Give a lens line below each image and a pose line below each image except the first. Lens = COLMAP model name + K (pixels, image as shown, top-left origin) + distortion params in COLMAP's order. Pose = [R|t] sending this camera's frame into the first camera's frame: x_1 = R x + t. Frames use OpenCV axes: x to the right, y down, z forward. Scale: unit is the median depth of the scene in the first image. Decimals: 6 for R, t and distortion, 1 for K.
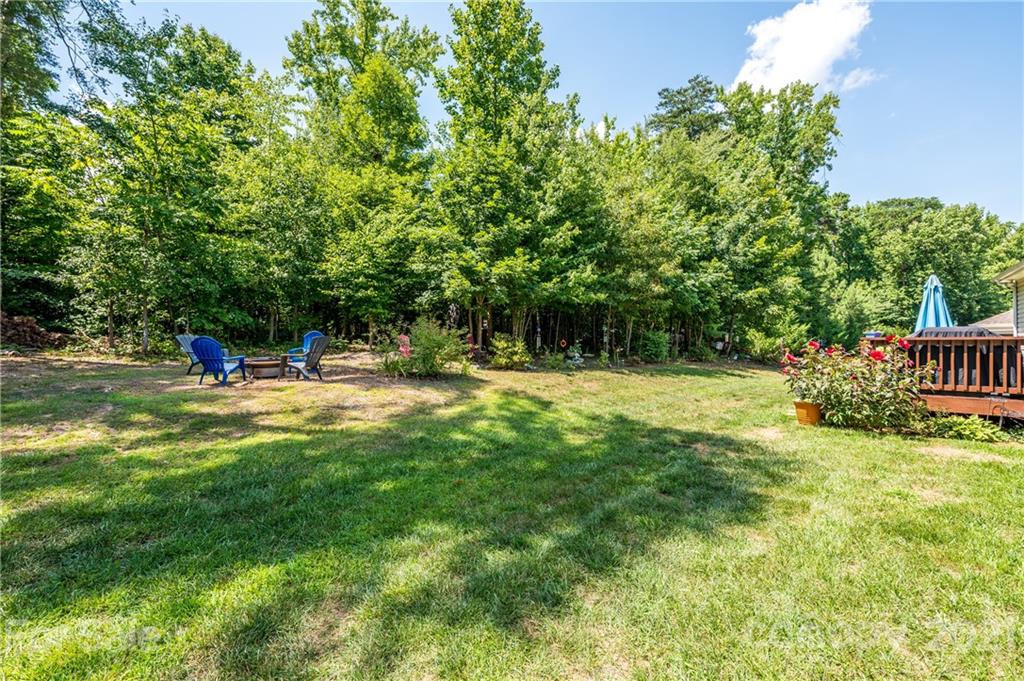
lens RADIAL K [[403.9, 0, 514.5], [0, 403.9, 341.2], [0, 0, 1]] dist [-0.001715, 0.000306]
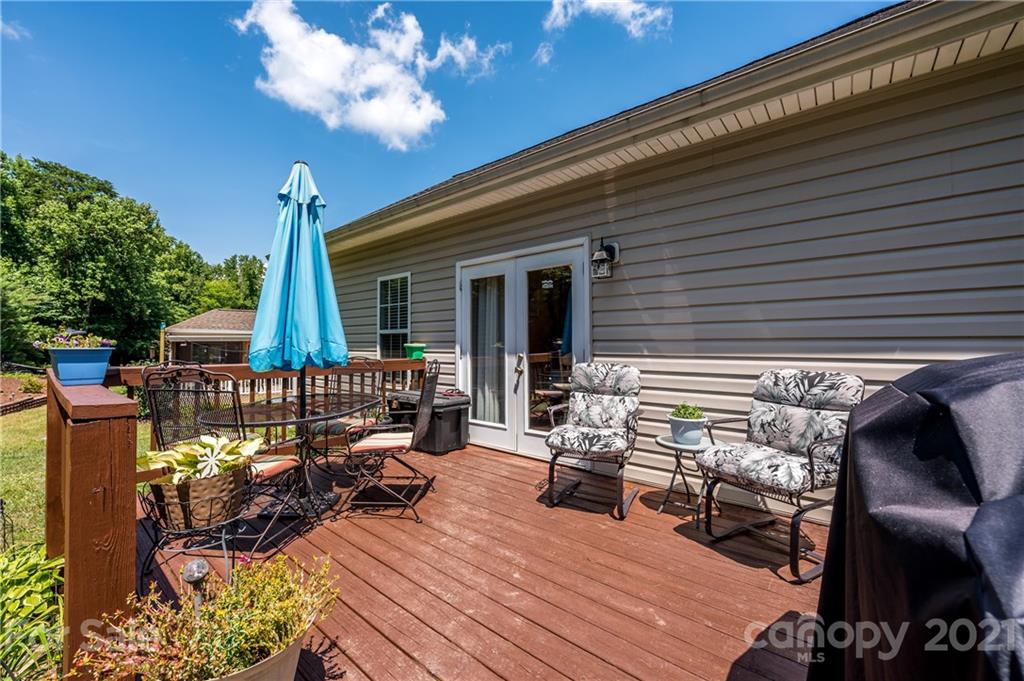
lens RADIAL K [[403.9, 0, 511.9], [0, 403.9, 339.8], [0, 0, 1]] dist [-0.001715, 0.000306]
pose [[-0.041874, 0.015359, 0.999005, 0.131405], [-0.006012, 0.999860, -0.015624, -0.004407], [-0.999105, -0.006660, -0.041776, 0.154813]]
